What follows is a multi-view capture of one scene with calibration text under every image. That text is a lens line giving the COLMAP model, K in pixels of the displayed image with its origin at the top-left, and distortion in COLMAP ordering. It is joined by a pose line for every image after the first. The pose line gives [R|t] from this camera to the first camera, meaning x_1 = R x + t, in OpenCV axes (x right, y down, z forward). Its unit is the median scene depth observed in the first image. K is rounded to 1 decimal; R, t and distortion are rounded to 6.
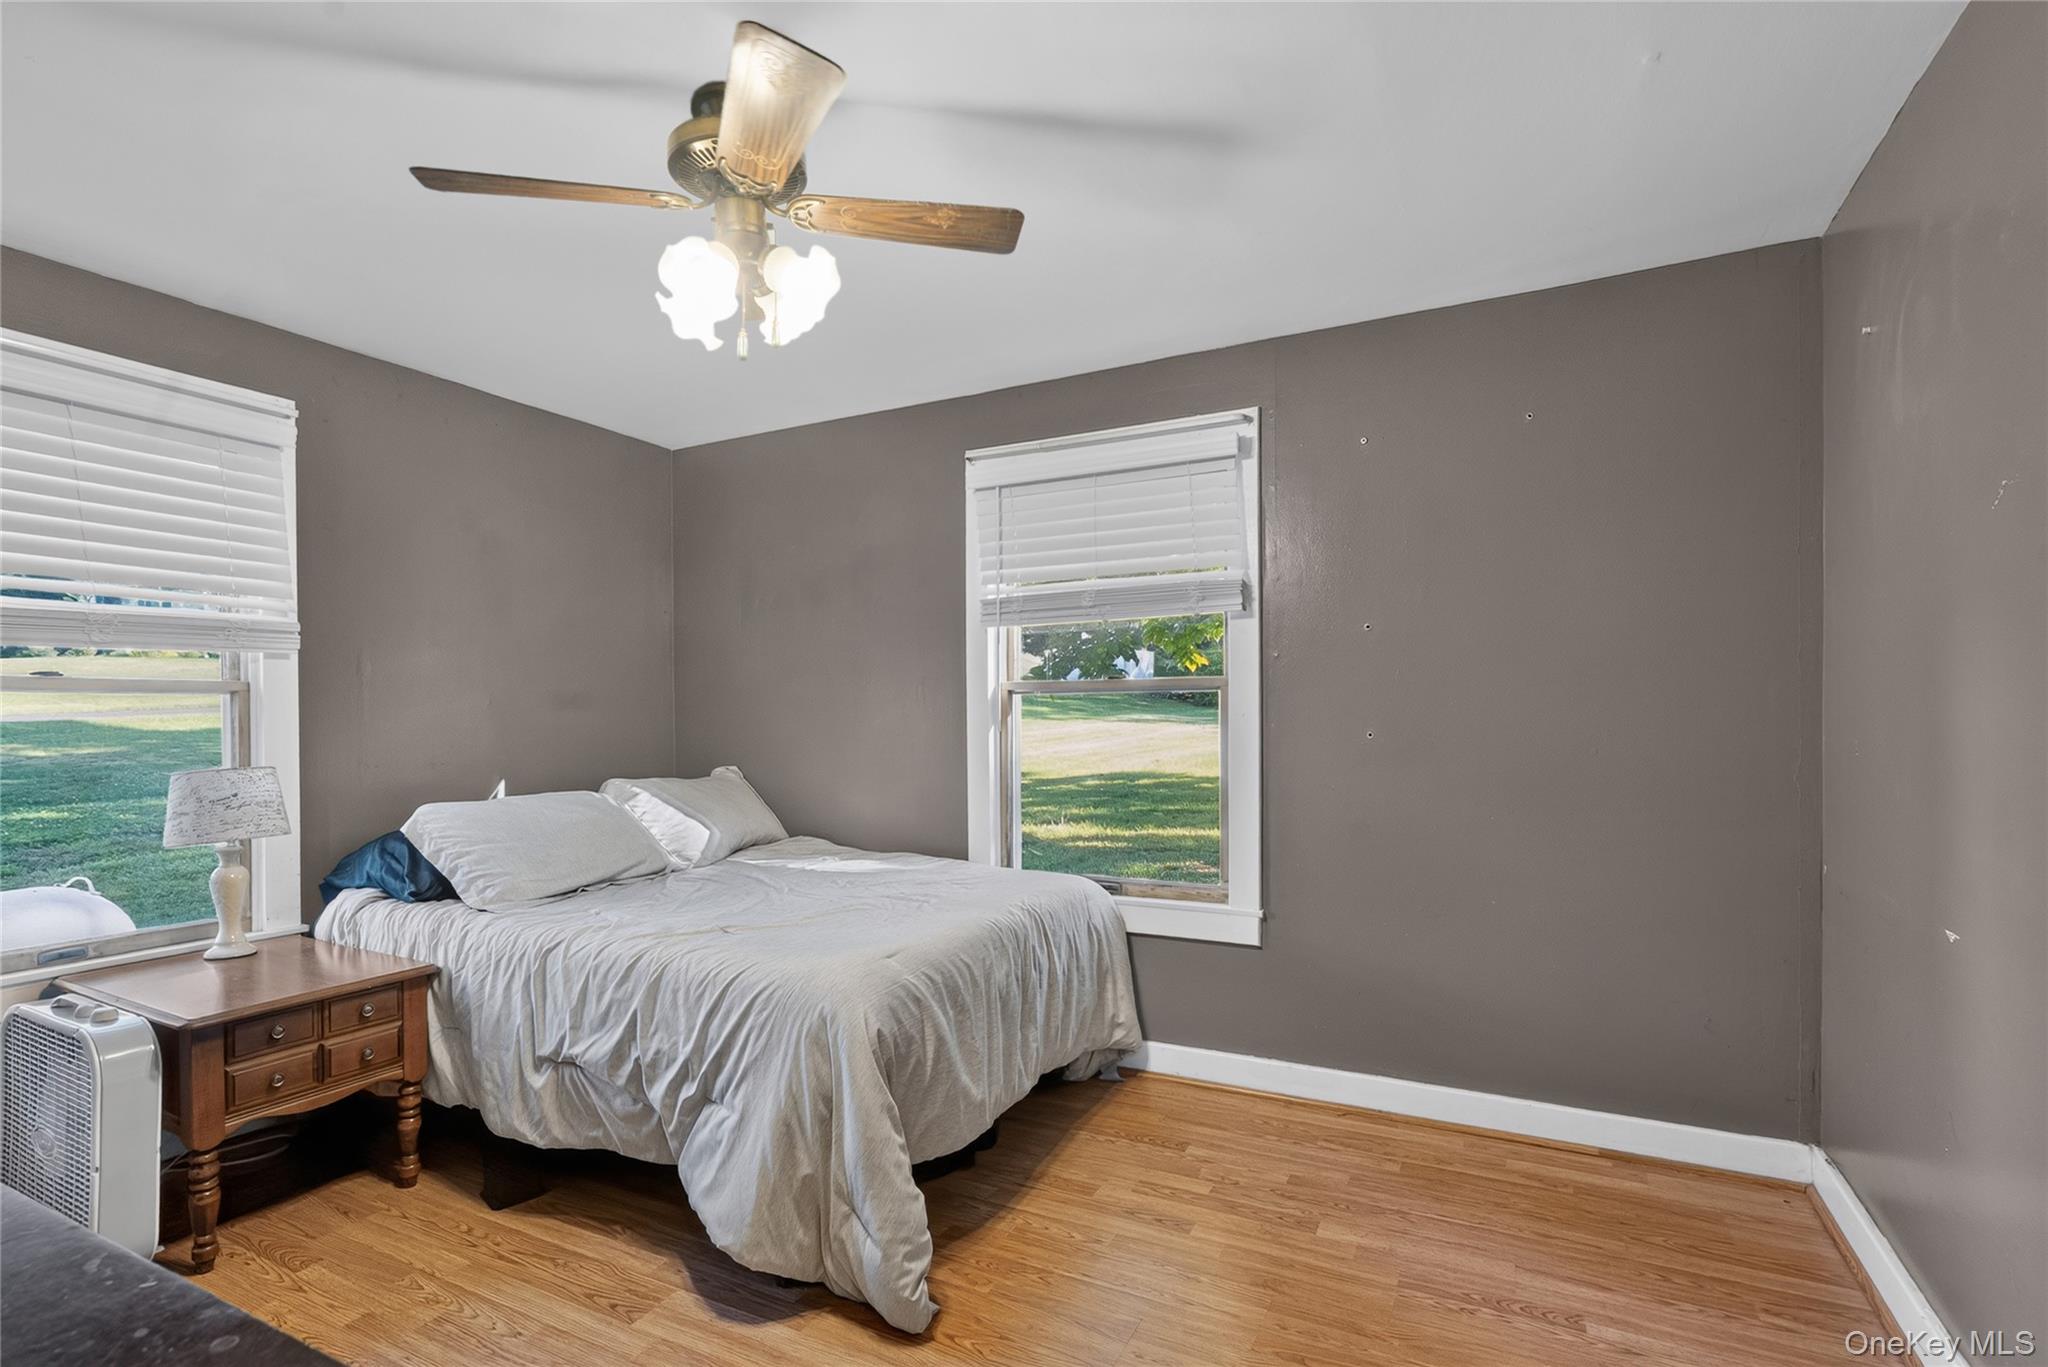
lens RADIAL K [[973.6, 0, 1024.3], [0, 973.6, 717.1], [0, 0, 1]] dist [0.000561, 0.000430]
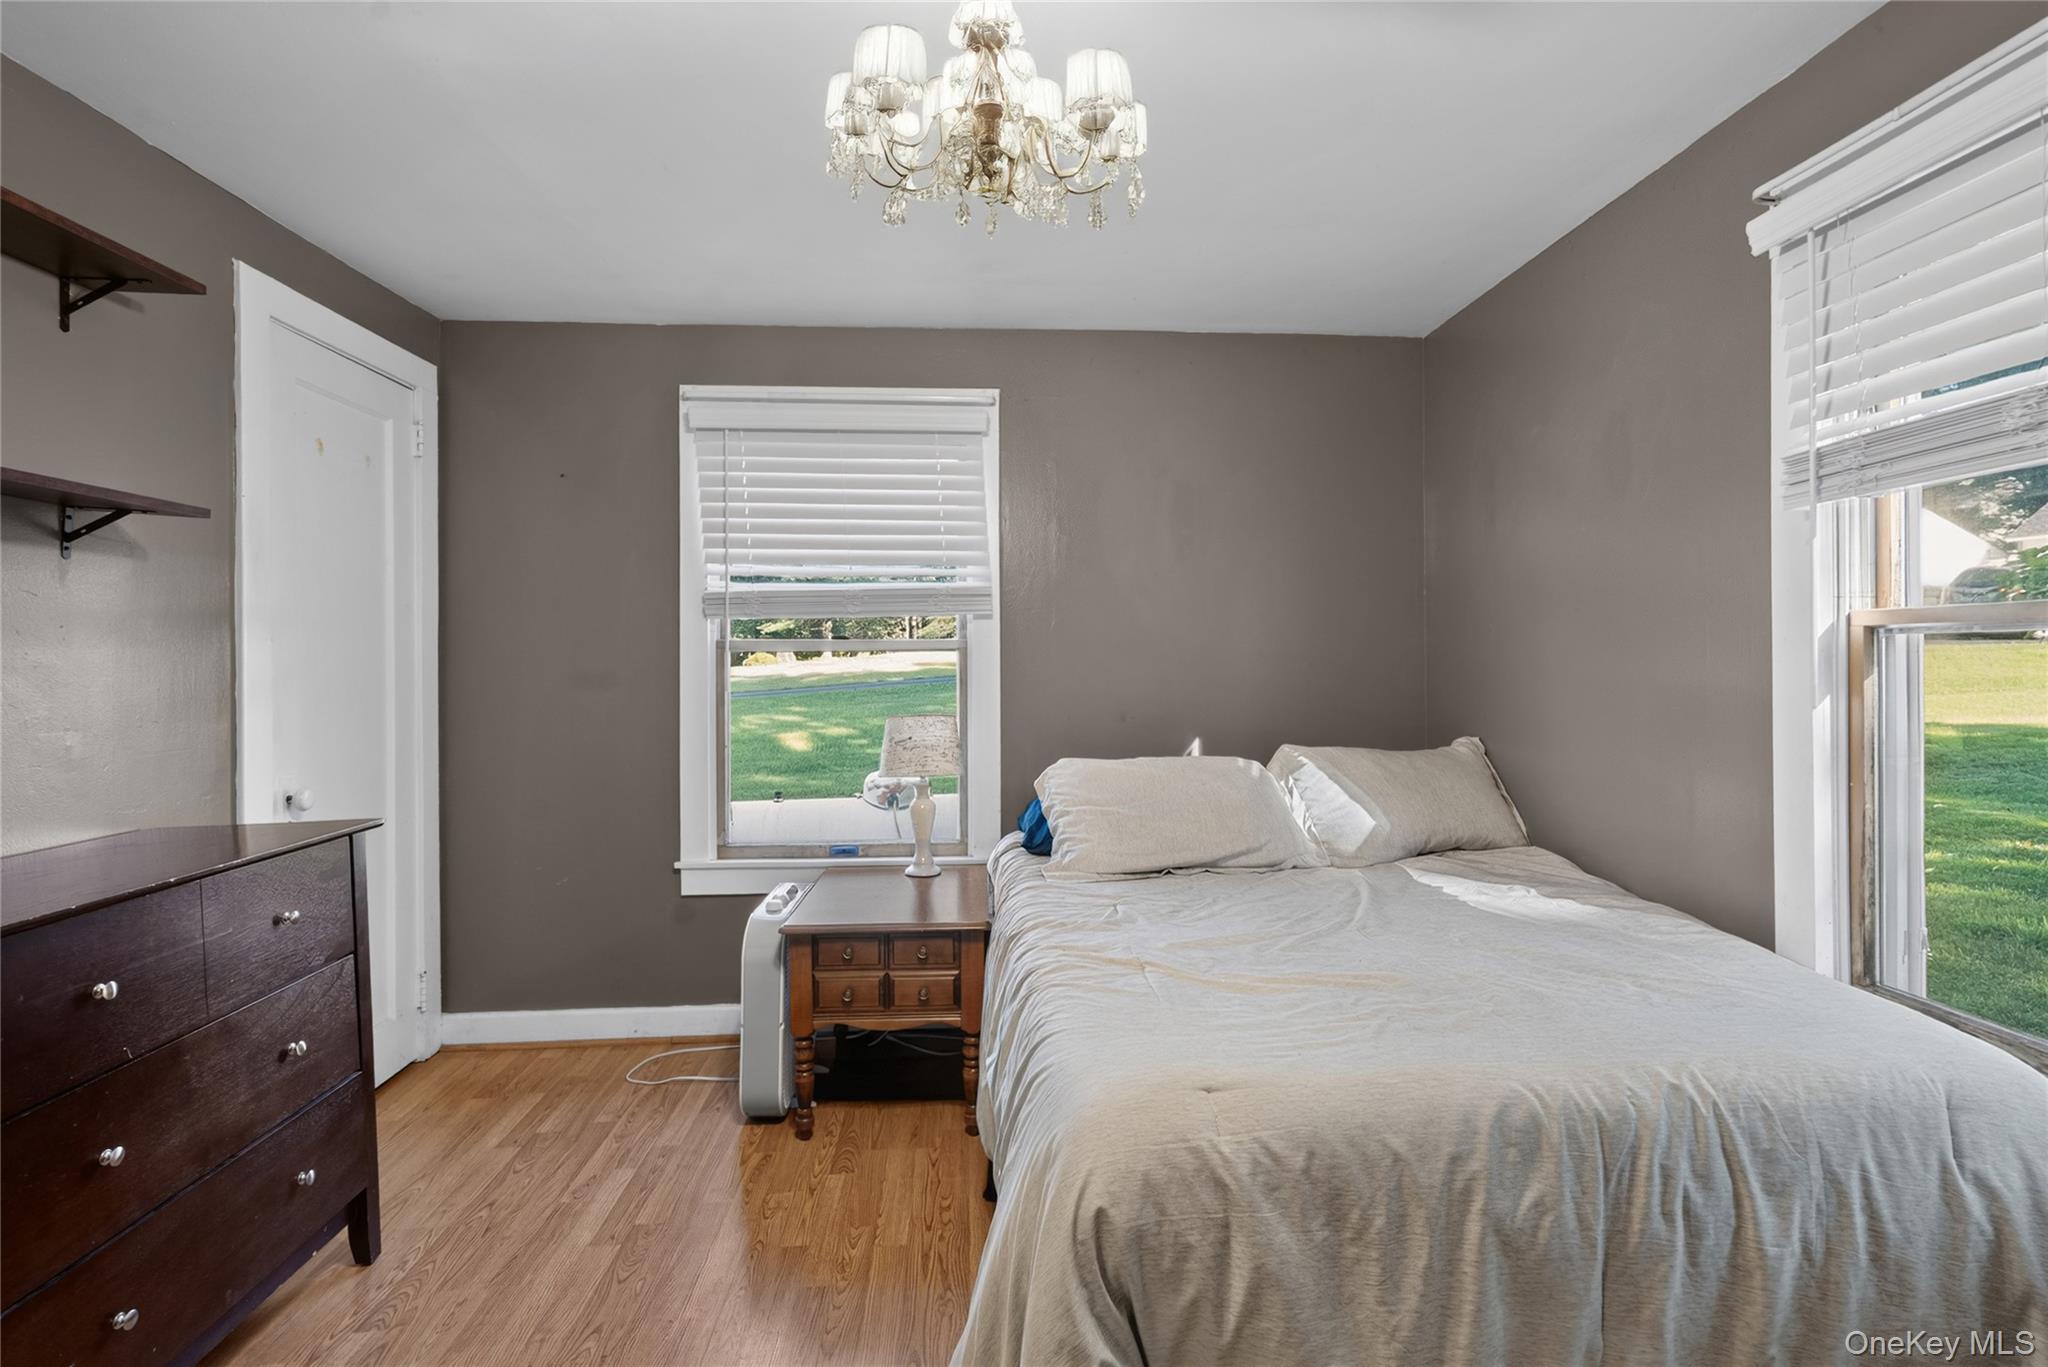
lens RADIAL K [[977.8, 0, 1029.9], [0, 977.8, 663.9], [0, 0, 1]] dist [-0.003382, -0.000012]
pose [[0.523999, 0.002647, -0.851715, 0.238787], [-0.002015, 0.999996, 0.001869, -0.010272], [0.851717, 0.000737, 0.524002, 0.461149]]
